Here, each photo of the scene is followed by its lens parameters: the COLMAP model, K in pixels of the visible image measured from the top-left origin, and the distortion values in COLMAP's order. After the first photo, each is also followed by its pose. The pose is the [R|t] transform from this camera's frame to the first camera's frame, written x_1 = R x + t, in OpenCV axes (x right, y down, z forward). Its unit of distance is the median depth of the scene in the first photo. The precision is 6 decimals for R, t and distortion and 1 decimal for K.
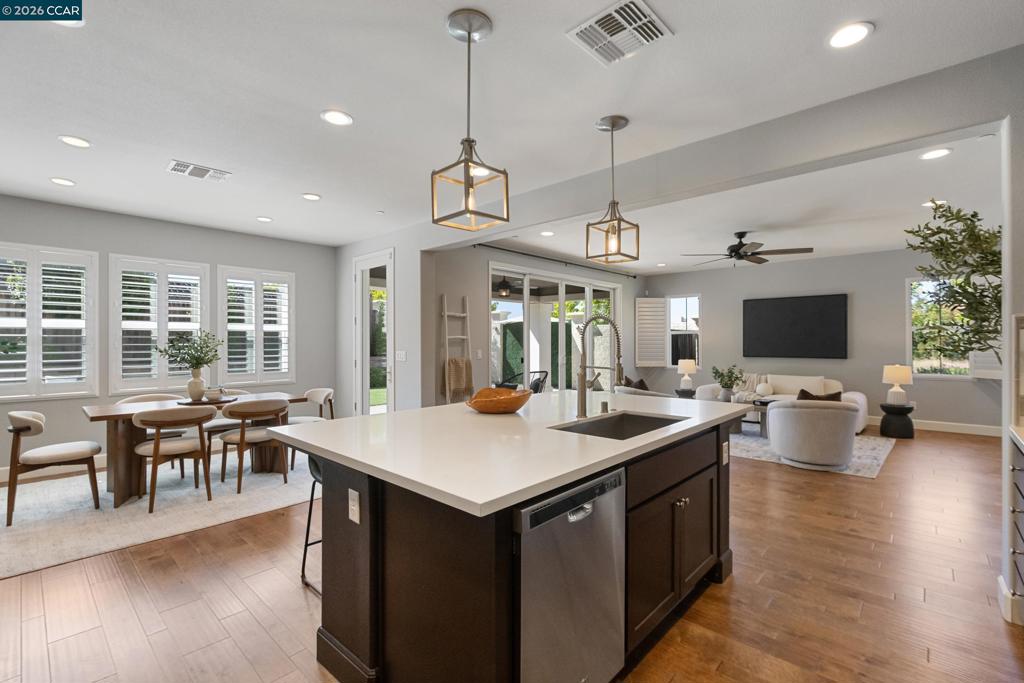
lens RADIAL K [[459.0, 0, 512.4], [0, 459.0, 342.0], [0, 0, 1]] dist [-0.000396, 0.000778]
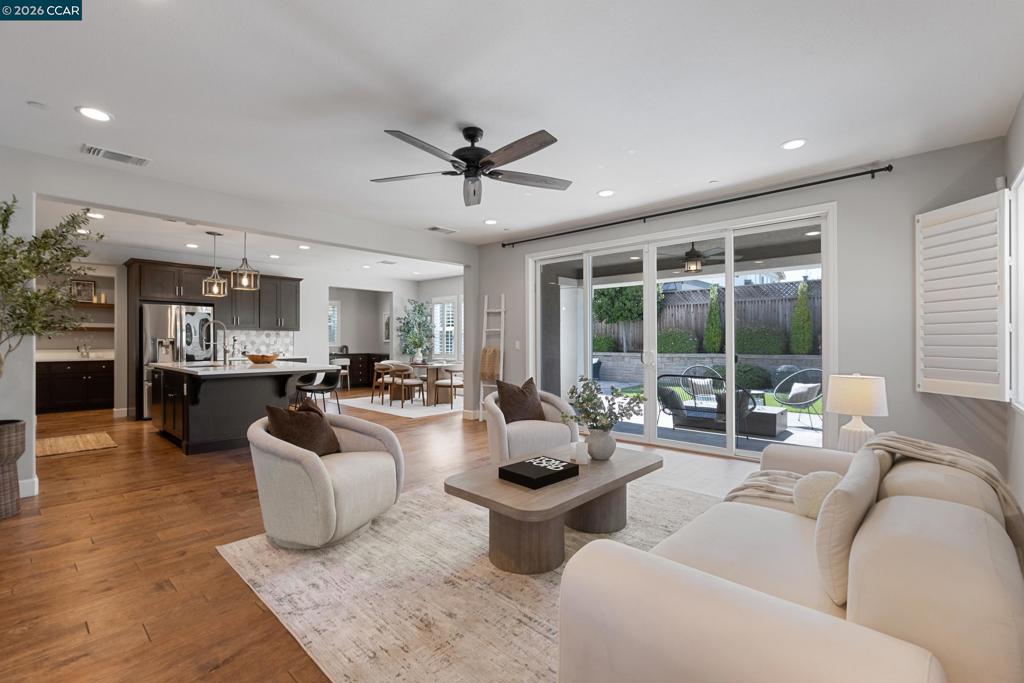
lens RADIAL K [[459.0, 0, 510.6], [0, 459.0, 338.5], [0, 0, 1]] dist [-0.000396, 0.000778]
pose [[-0.010493, -0.002107, -0.999943, 0.636573], [0.000354, 0.999998, -0.002111, 0.007776], [0.999945, -0.000376, -0.010492, 0.636609]]
